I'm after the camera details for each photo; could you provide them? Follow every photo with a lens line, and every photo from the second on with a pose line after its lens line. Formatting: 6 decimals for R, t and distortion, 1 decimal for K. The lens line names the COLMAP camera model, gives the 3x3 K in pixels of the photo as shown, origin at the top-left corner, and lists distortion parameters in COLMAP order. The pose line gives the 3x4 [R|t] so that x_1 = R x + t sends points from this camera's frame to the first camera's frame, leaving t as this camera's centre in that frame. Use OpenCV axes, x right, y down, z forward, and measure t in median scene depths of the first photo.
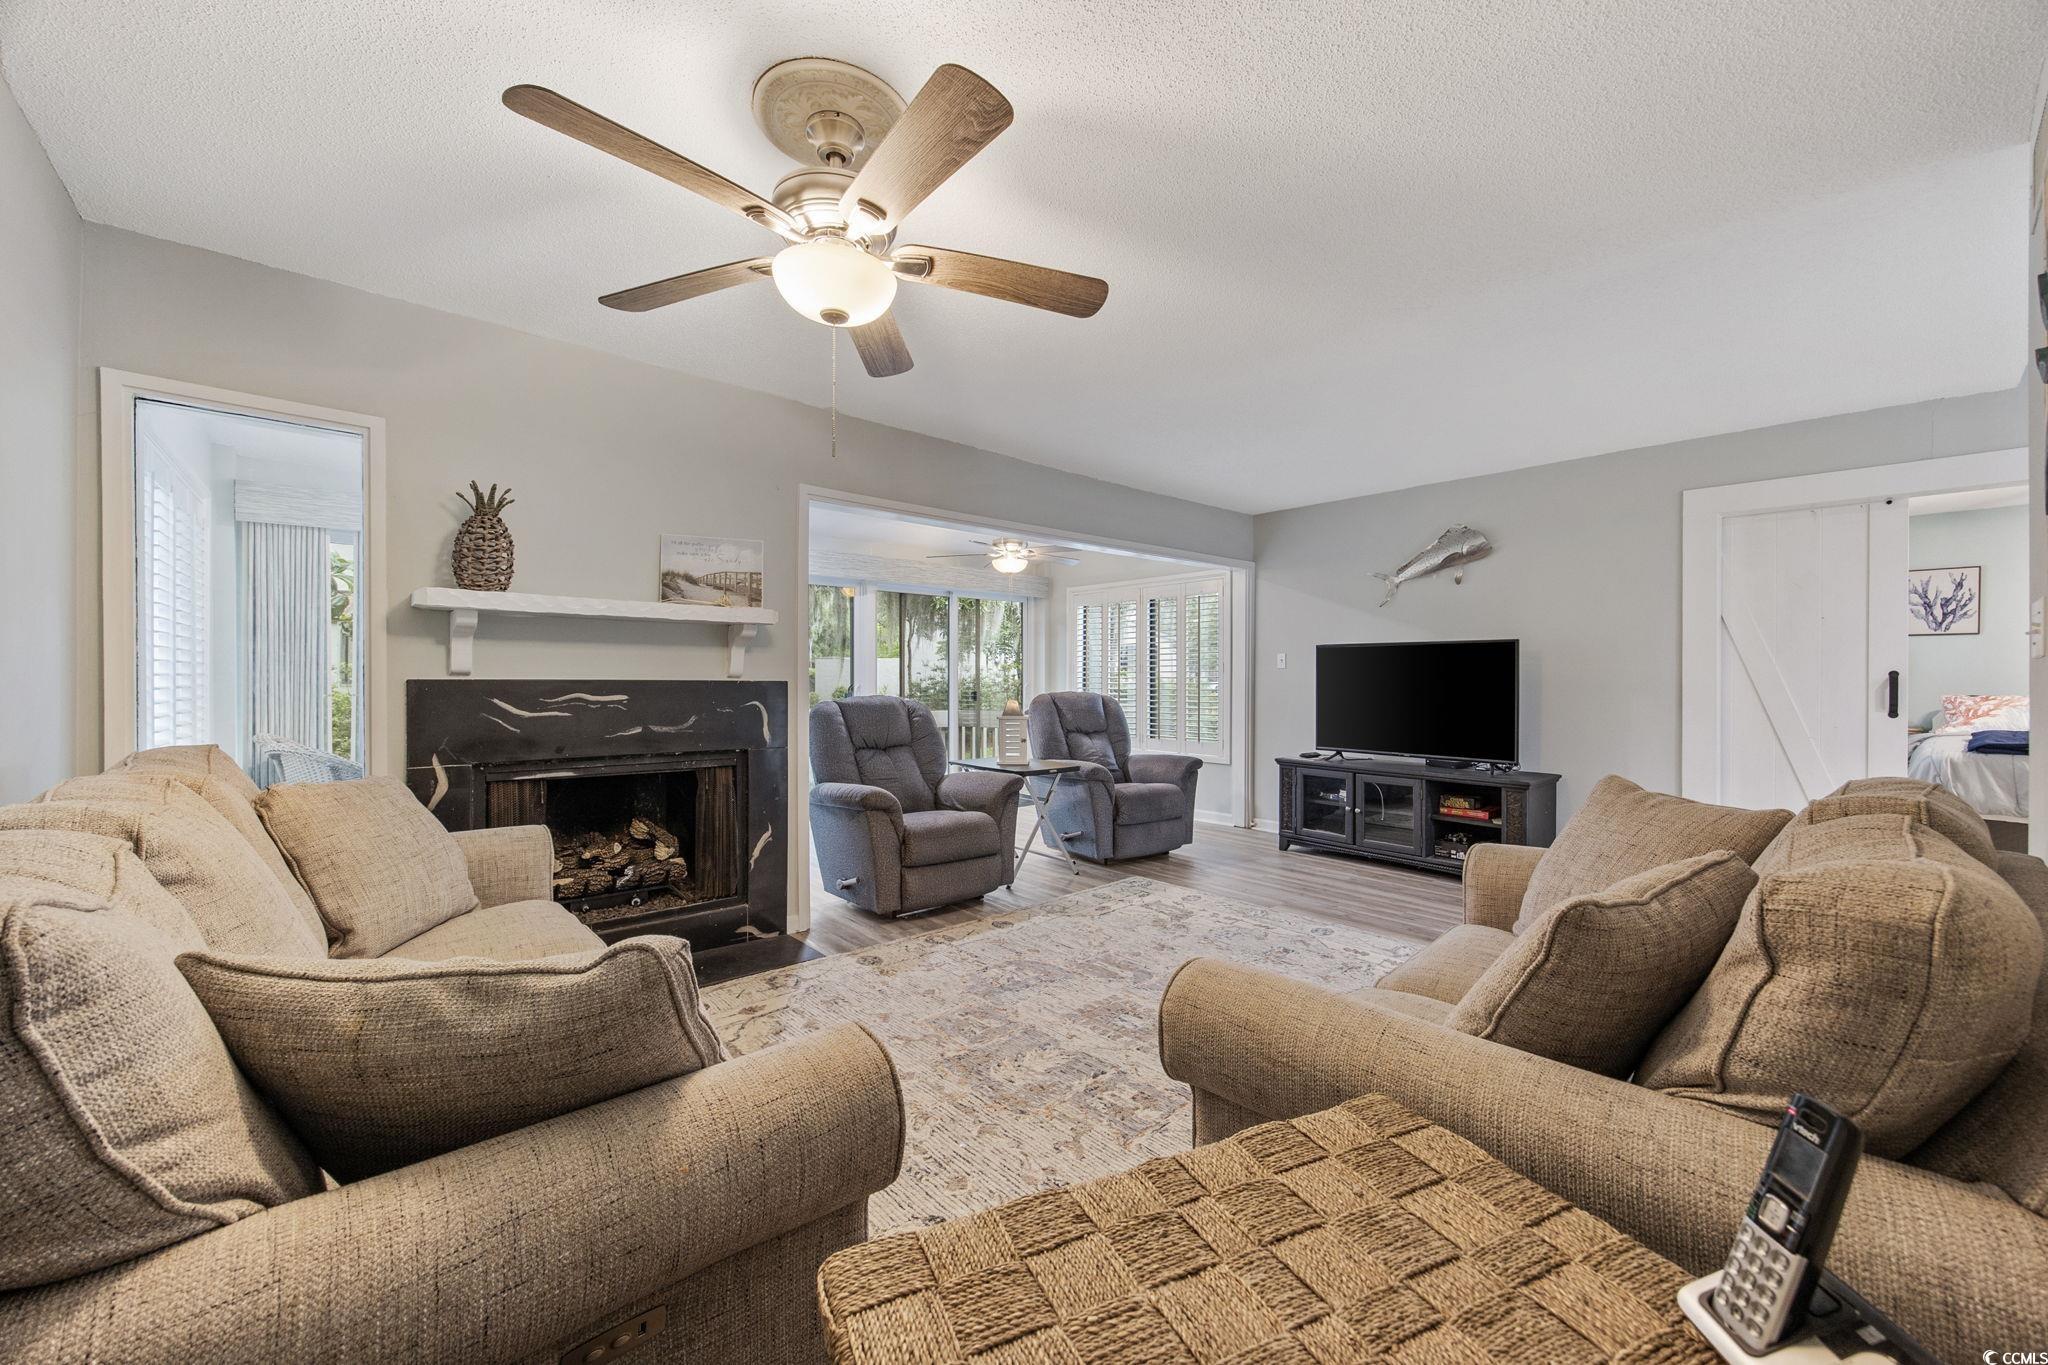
lens RADIAL K [[783.6, 0, 1027.1], [0, 783.6, 675.9], [0, 0, 1]] dist [-0.002912, -0.000136]
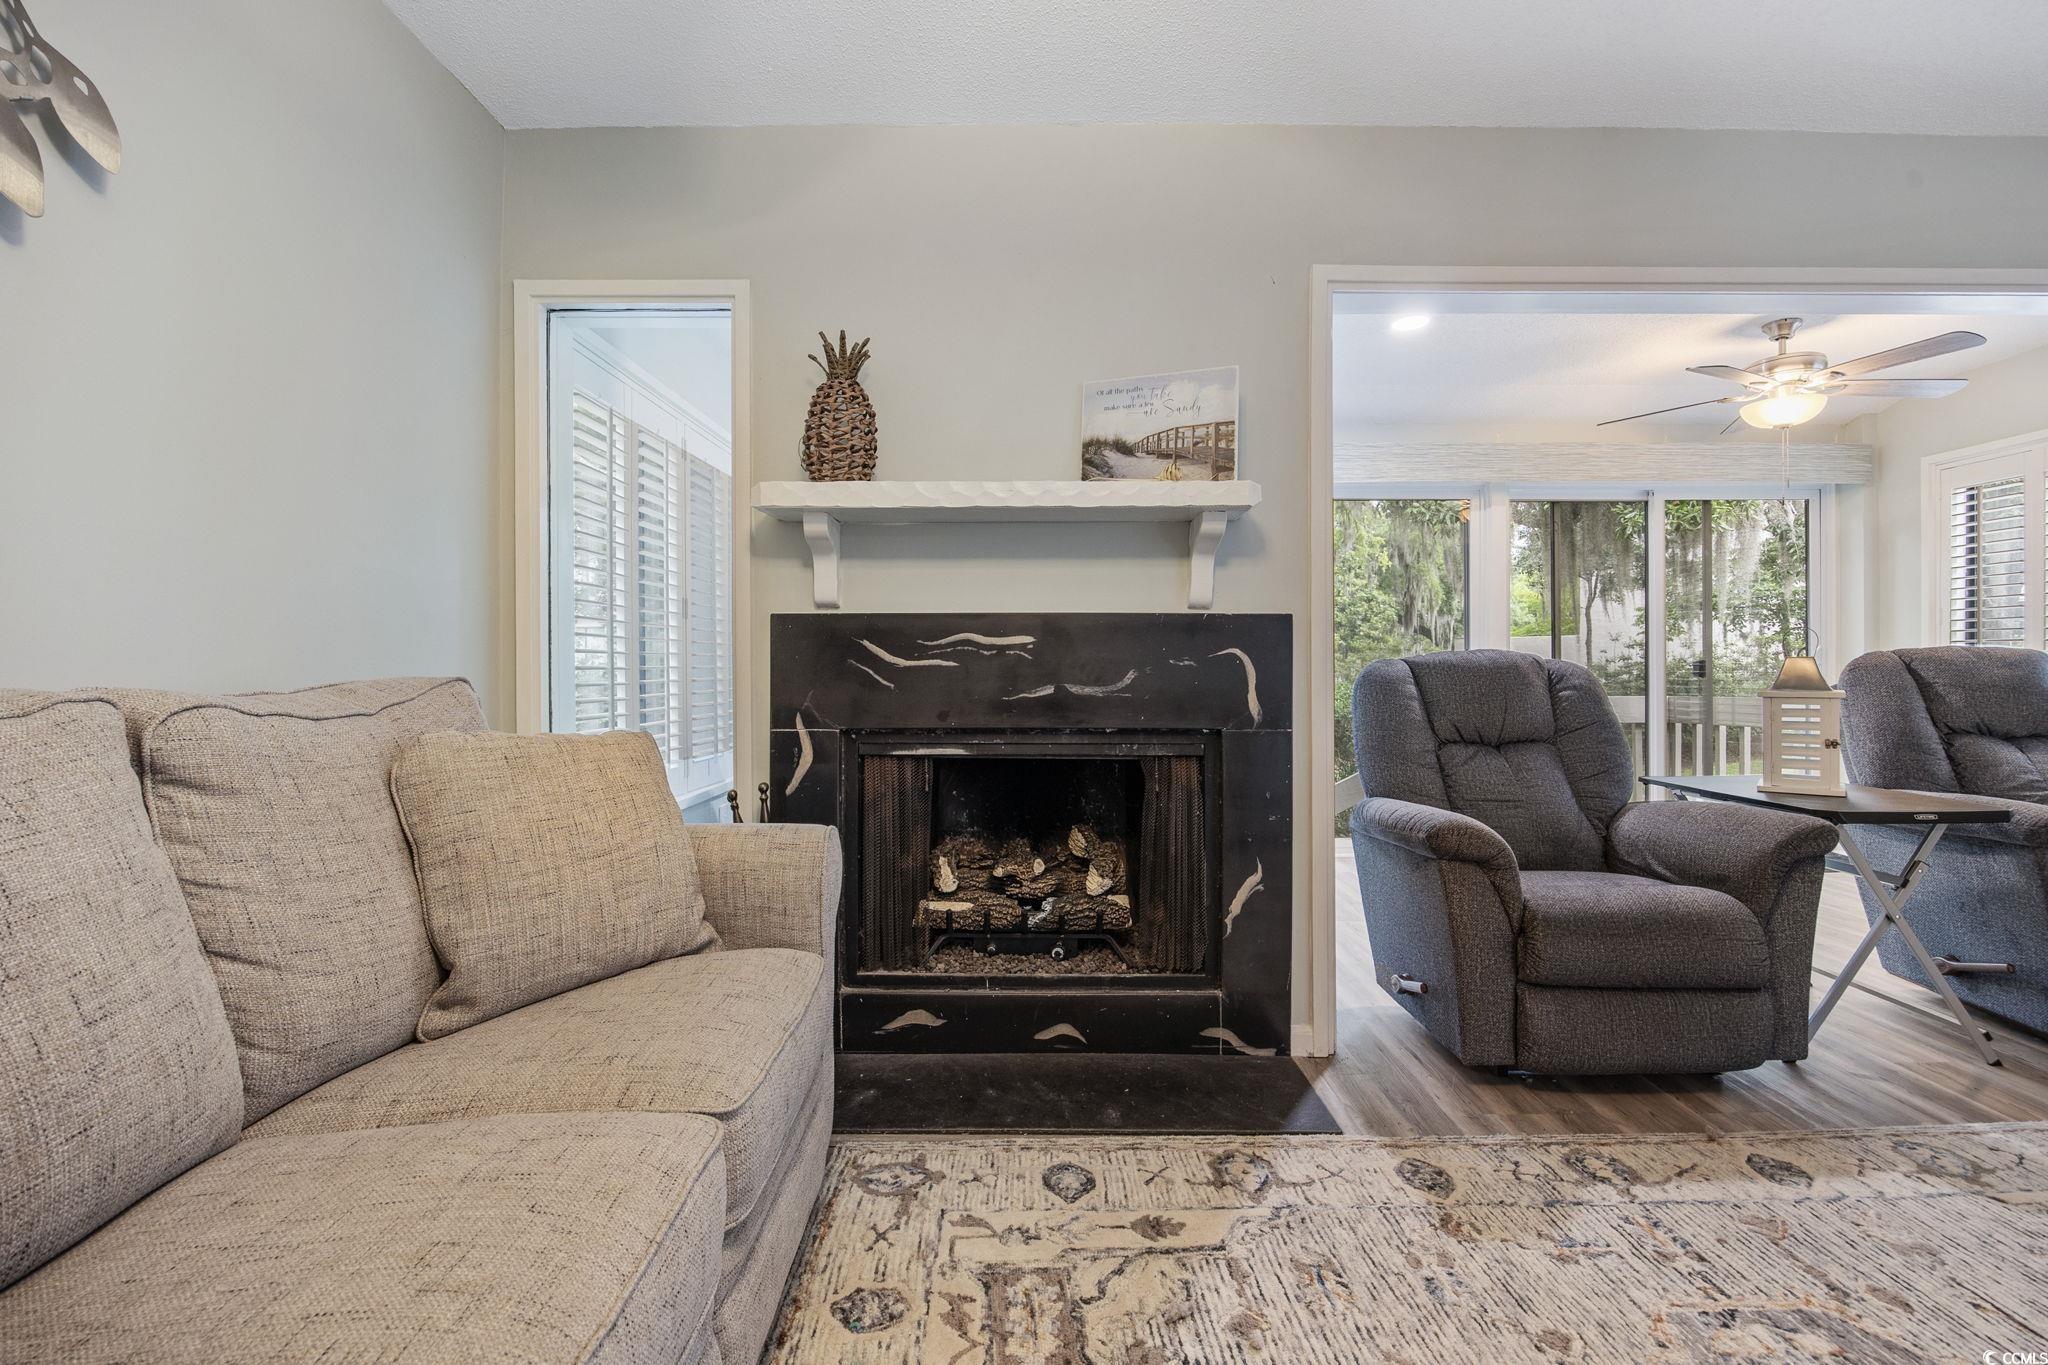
lens RADIAL K [[894.0, 0, 1023.7], [0, 894.0, 673.8], [0, 0, 1]] dist [-0.012704, -0.000451]
pose [[0.752268, -0.000699, -0.658857, -0.025520], [0.006870, 0.999953, 0.006783, 0.046004], [0.658822, -0.009629, 0.752237, 0.395677]]
